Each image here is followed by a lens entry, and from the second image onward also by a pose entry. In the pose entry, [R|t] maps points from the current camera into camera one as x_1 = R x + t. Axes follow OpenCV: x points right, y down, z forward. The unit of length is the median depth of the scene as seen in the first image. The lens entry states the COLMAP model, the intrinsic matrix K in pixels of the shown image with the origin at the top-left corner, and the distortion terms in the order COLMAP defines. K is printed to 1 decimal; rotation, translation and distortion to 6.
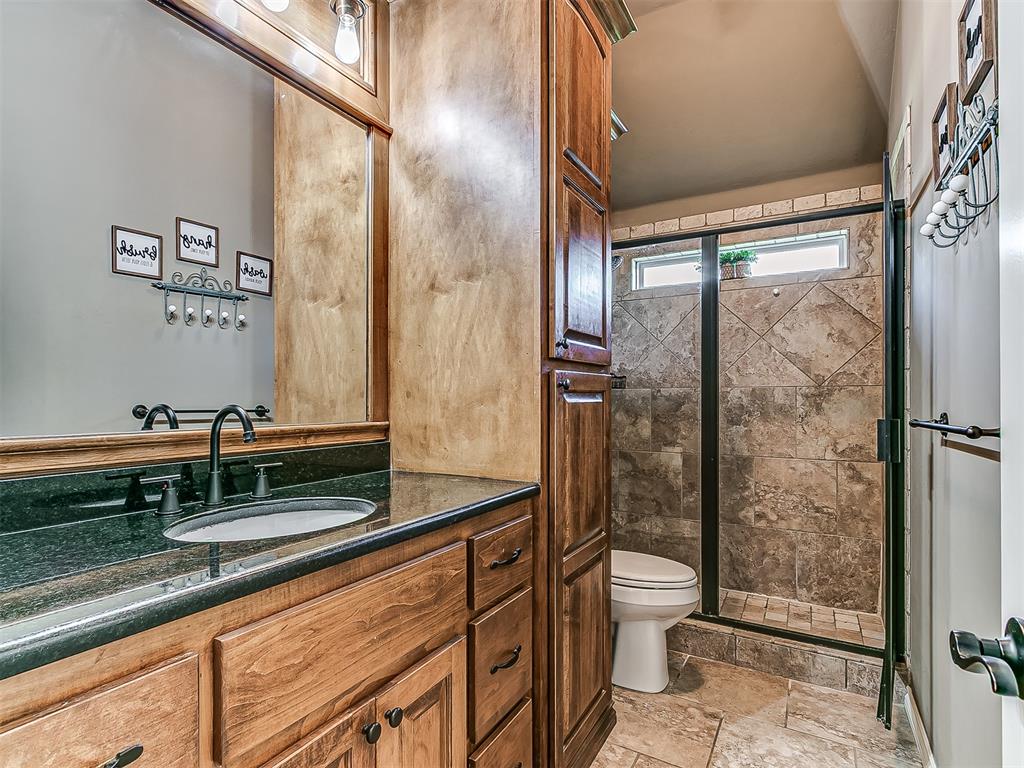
lens RADIAL K [[541.7, 0, 519.5], [0, 541.7, 392.4], [0, 0, 1]] dist [0.003770, -0.004035]
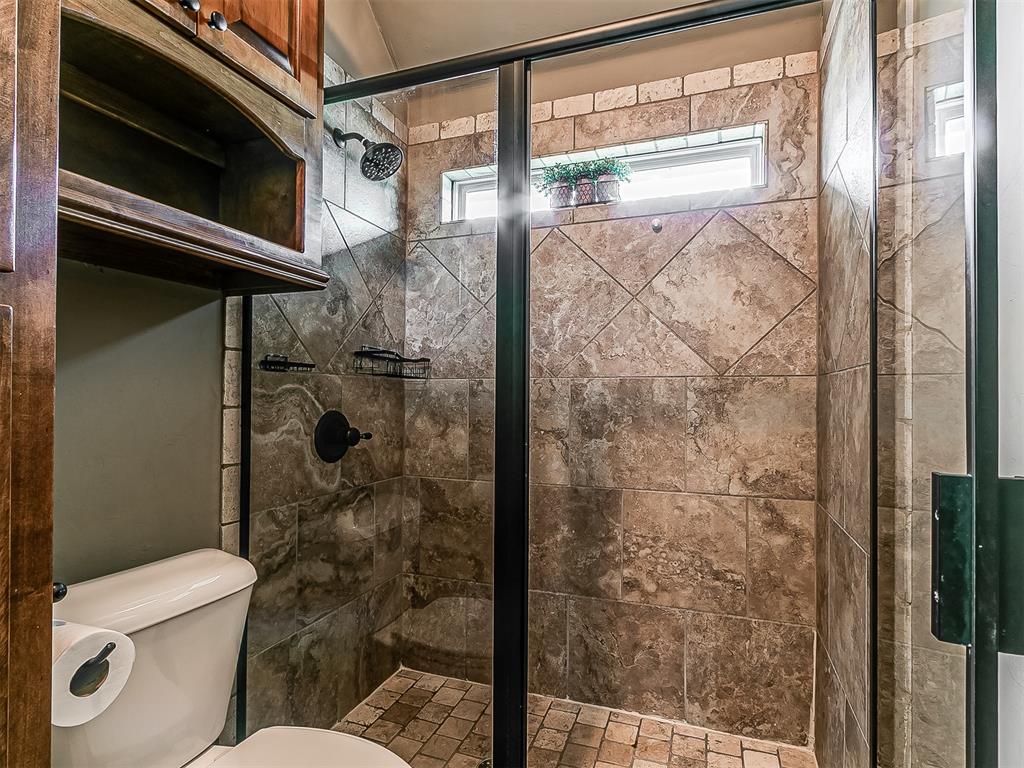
lens RADIAL K [[541.7, 0, 508.8], [0, 541.7, 389.8], [0, 0, 1]] dist [0.003770, -0.004035]
pose [[0.991358, 0.006800, 0.131008, 0.224389], [-0.006467, 0.999975, -0.002961, 0.007365], [-0.131024, 0.002089, 0.991377, 0.404881]]
